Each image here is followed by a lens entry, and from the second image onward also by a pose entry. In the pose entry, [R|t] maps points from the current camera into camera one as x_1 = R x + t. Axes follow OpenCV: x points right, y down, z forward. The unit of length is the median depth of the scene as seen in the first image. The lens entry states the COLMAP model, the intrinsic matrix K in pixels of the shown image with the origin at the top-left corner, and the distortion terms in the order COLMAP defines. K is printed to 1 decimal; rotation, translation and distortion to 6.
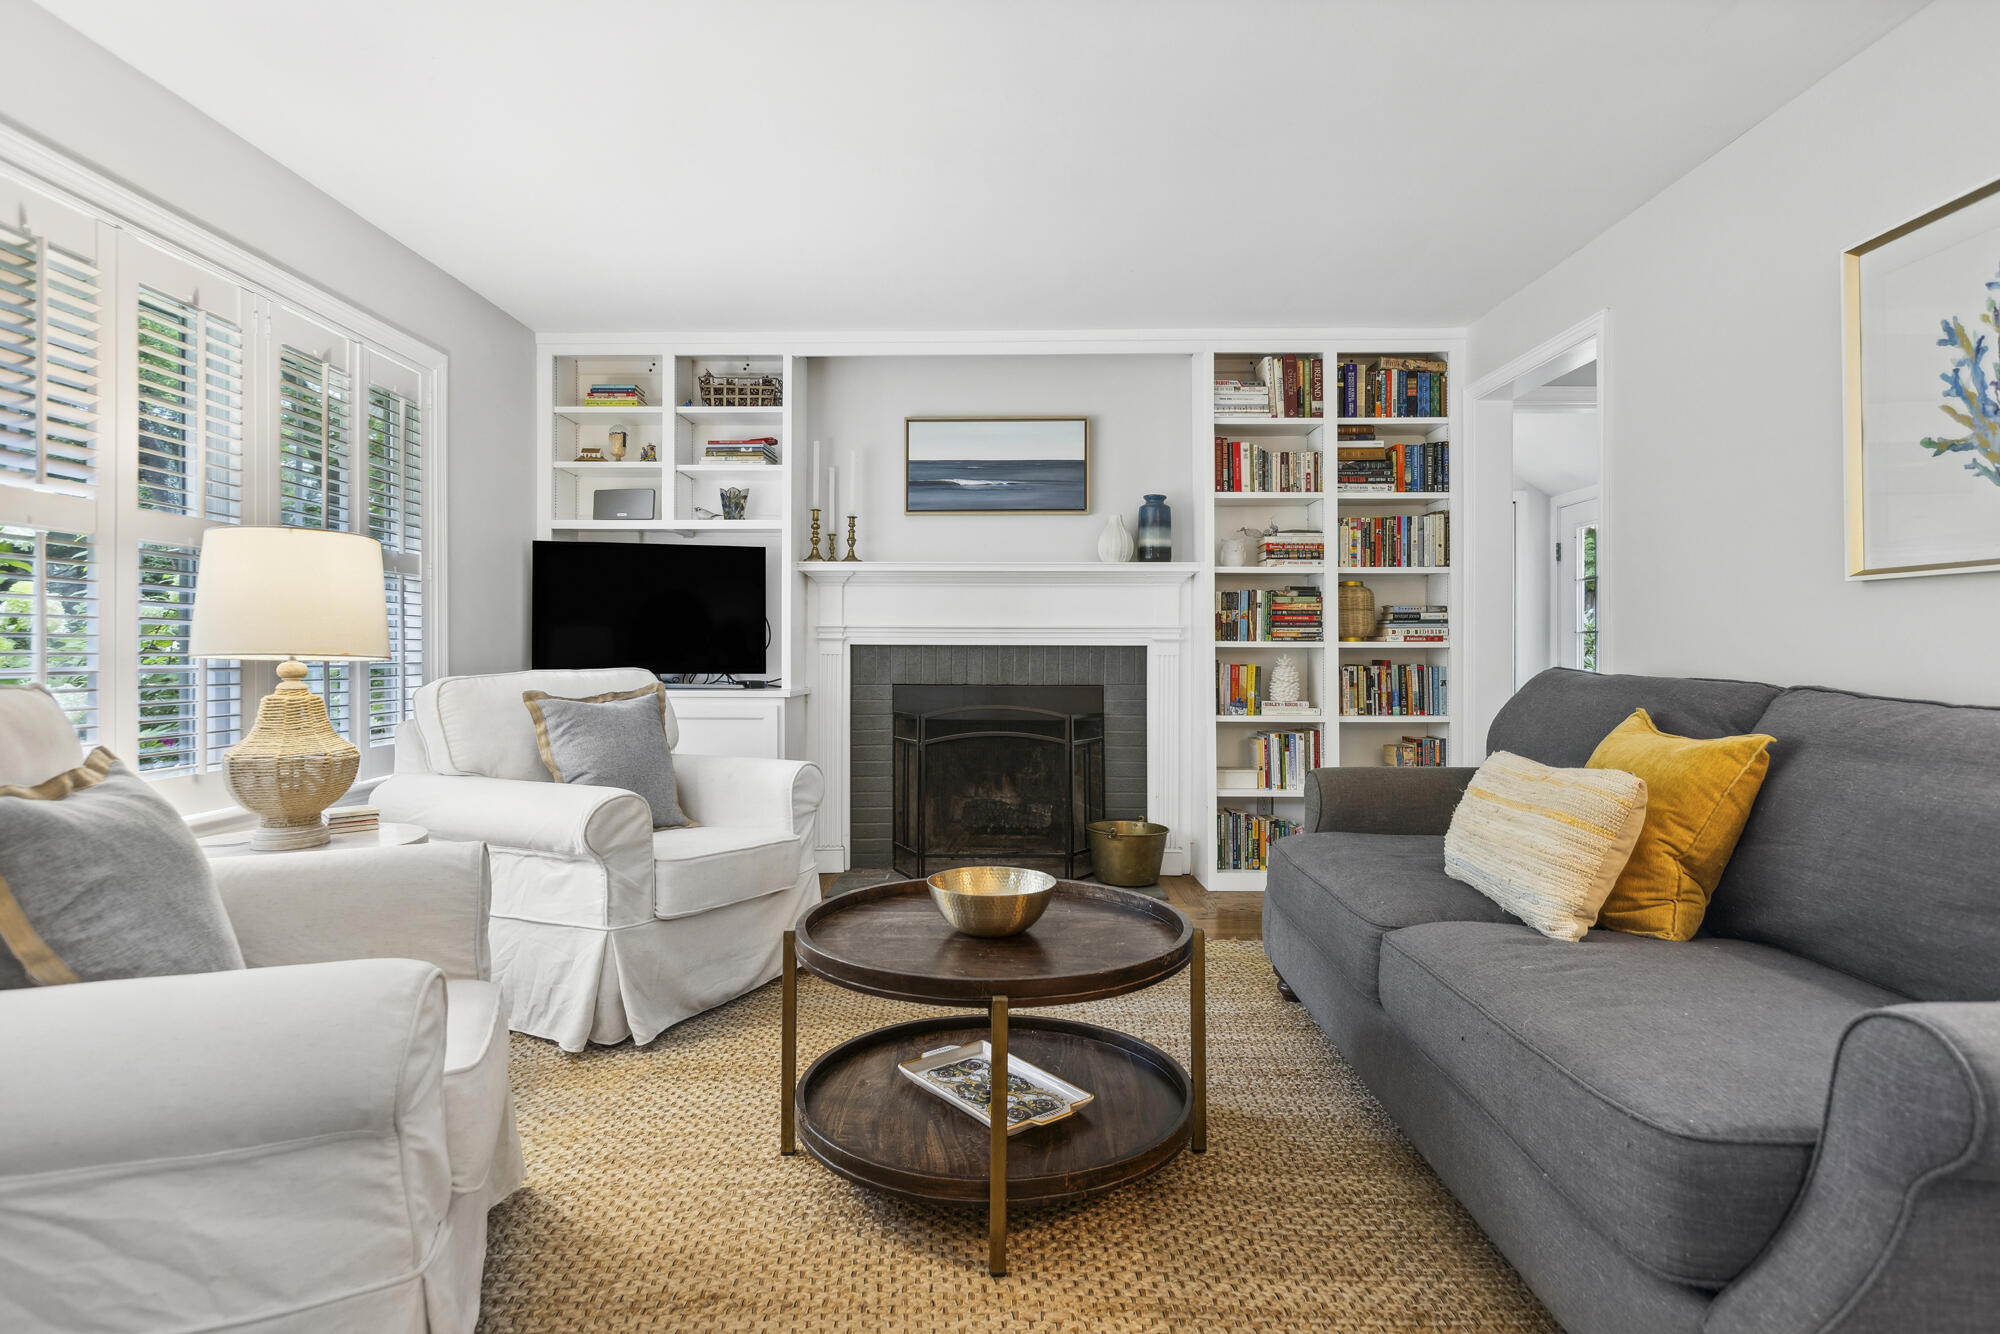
lens RADIAL K [[1052.4, 0, 994.5], [0, 1052.4, 656.1], [0, 0, 1]] dist [0.005374, -0.000665]
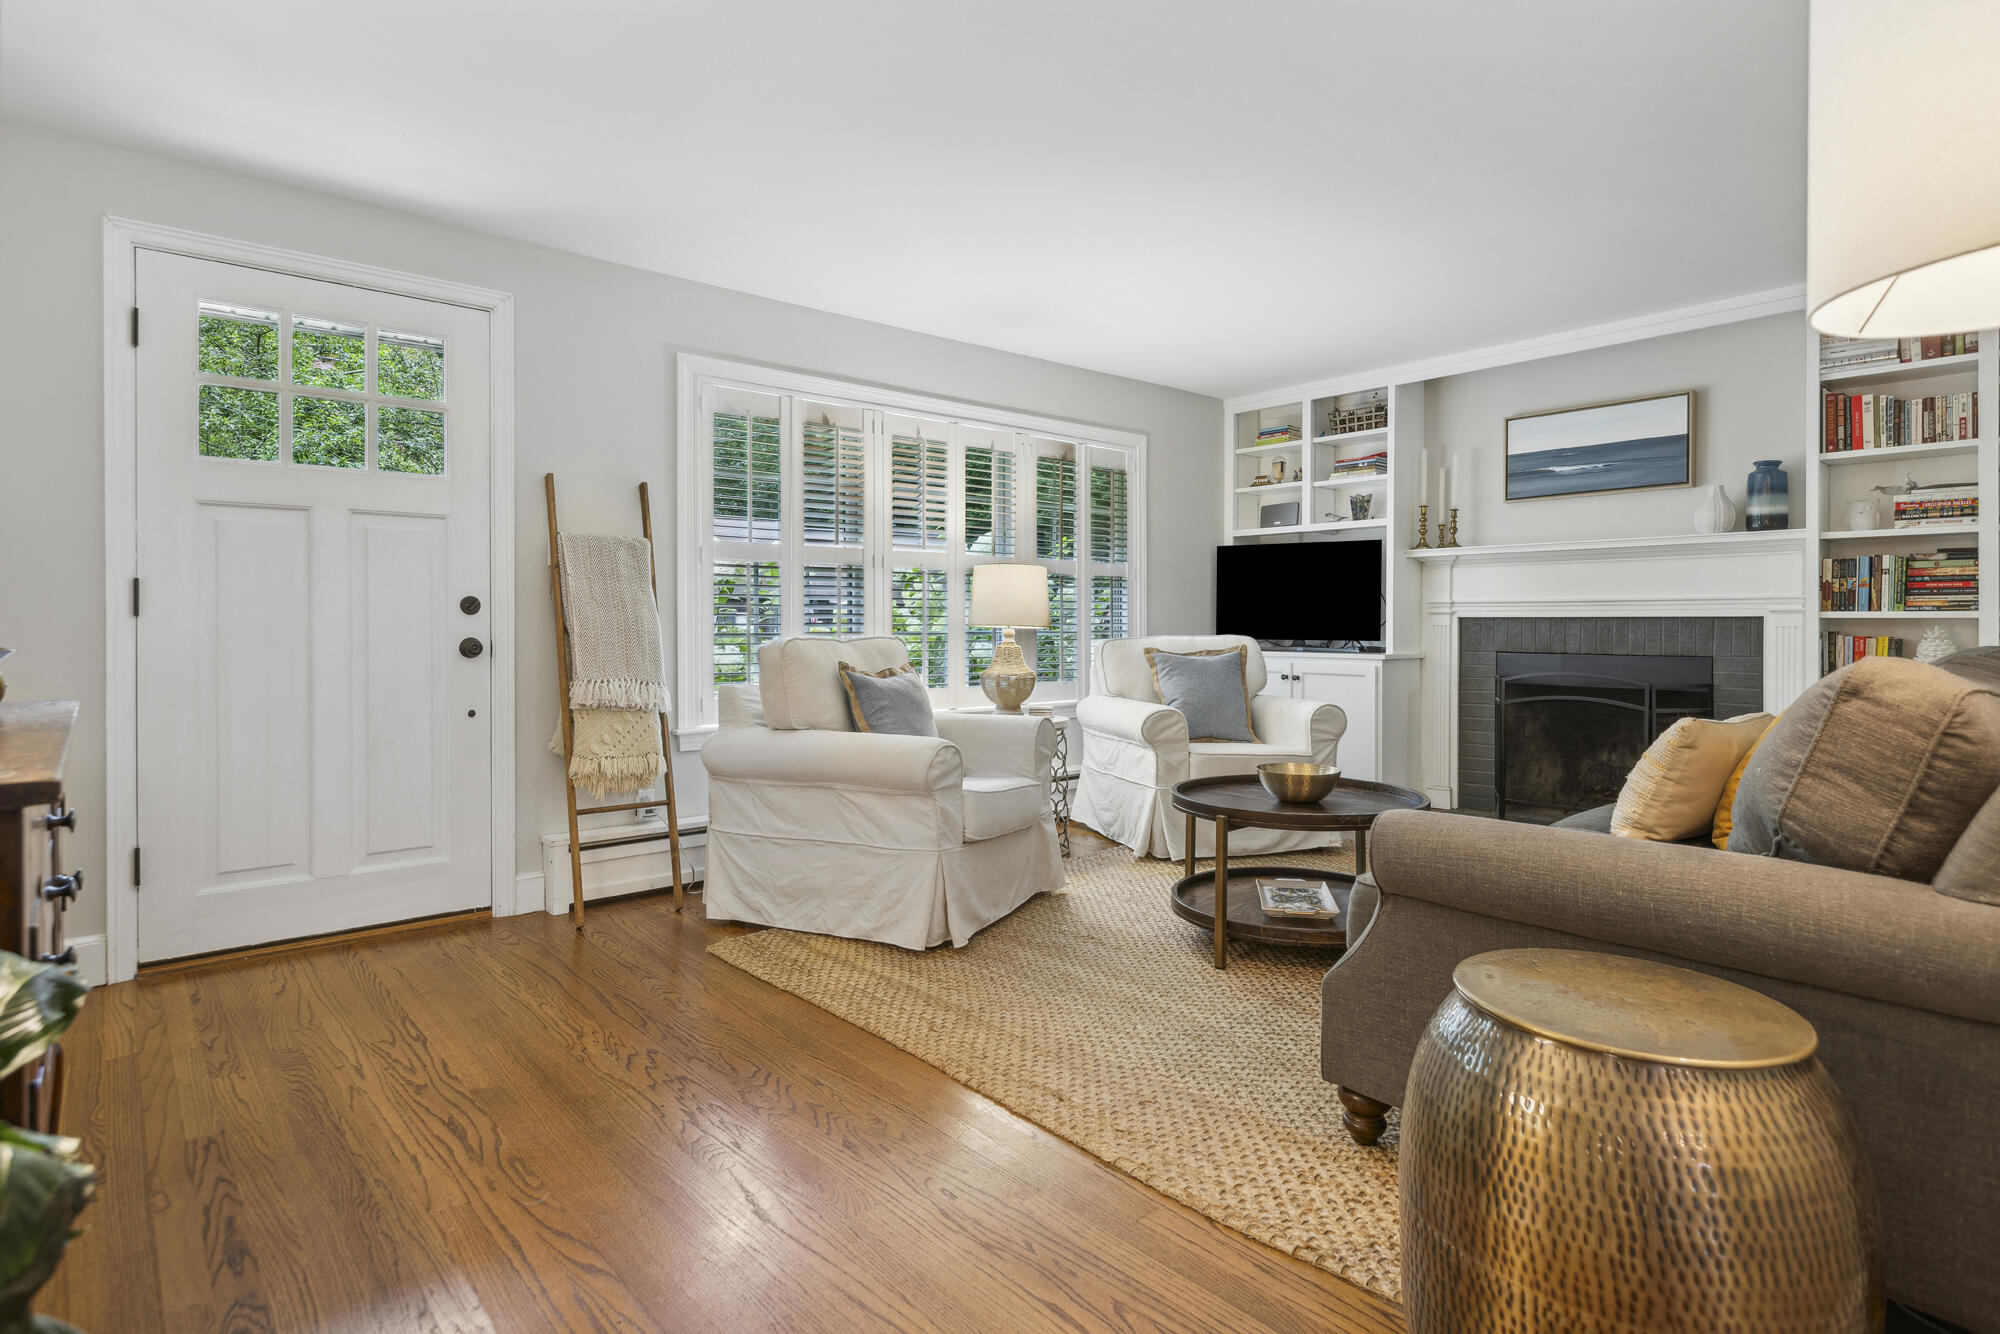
lens RADIAL K [[1052.4, 0, 984.5], [0, 1052.4, 660.4], [0, 0, 1]] dist [0.005374, -0.000665]
pose [[0.662834, 0.024497, -0.748365, 0.418007], [-0.002538, 0.999532, 0.030471, 0.002664], [0.748762, -0.018297, 0.662587, -0.188726]]
